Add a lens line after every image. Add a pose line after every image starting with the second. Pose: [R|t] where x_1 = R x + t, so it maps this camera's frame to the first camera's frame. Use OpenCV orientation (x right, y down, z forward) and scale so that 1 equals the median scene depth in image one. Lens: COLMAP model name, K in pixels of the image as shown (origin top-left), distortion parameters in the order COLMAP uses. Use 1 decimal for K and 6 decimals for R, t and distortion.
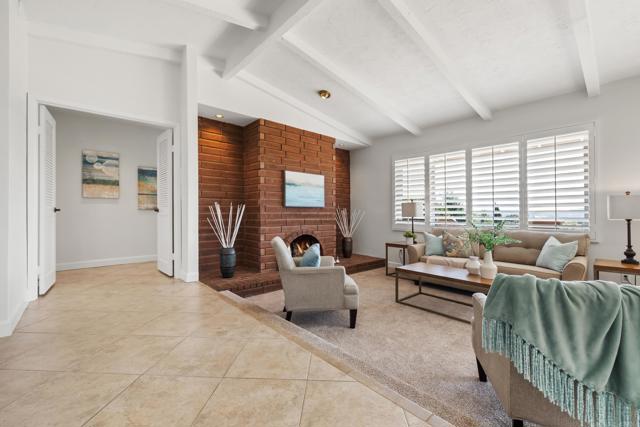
lens RADIAL K [[272.3, 0, 319.6], [0, 272.3, 211.2], [0, 0, 1]] dist [0.000783, 0.000036]
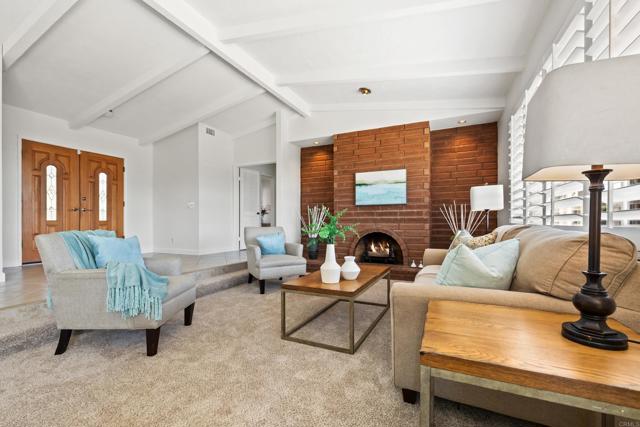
lens RADIAL K [[271.9, 0, 314.4], [0, 271.9, 223.5], [0, 0, 1]] dist [0.002174, 0.000046]
pose [[0.394629, -0.000018, -0.918840, 0.824302], [0.008748, 0.999955, 0.003738, 0.050394], [0.918799, -0.009513, 0.394612, 0.407999]]
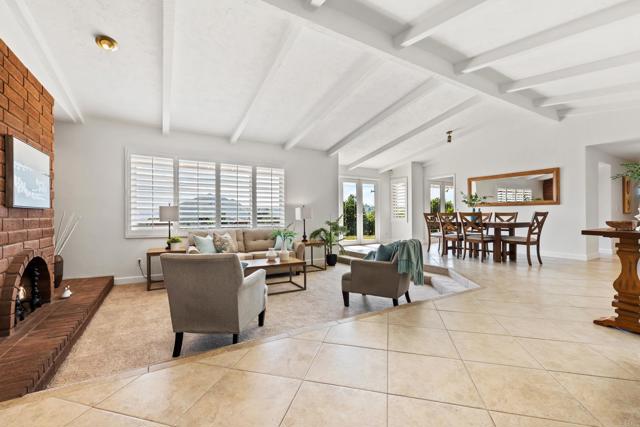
lens RADIAL K [[269.5, 0, 320.0], [0, 269.5, 213.5], [0, 0, 1]] dist [-0.001253, -0.000433]
pose [[0.194078, 0.003953, 0.980978, -0.510449], [-0.001367, 0.999992, -0.003759, -0.003179], [-0.980985, -0.000611, 0.194082, 0.334418]]
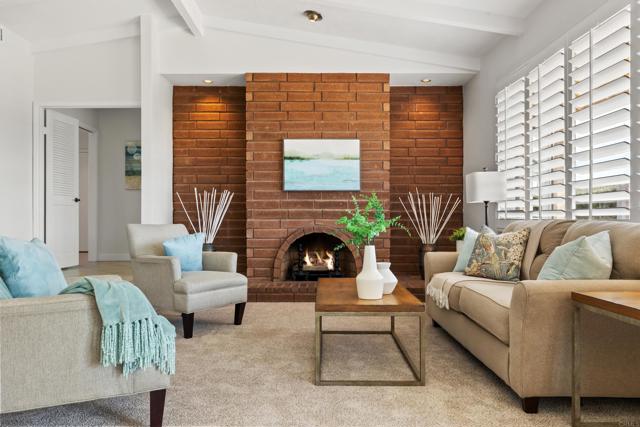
lens RADIAL K [[480.8, 0, 317.2], [0, 480.8, 219.8], [0, 0, 1]] dist [0.000116, -0.000865]
pose [[0.751125, -0.002355, -0.660156, 0.749294], [0.005563, 0.999981, 0.002762, 0.054430], [0.660136, -0.005747, 0.751124, 0.132281]]
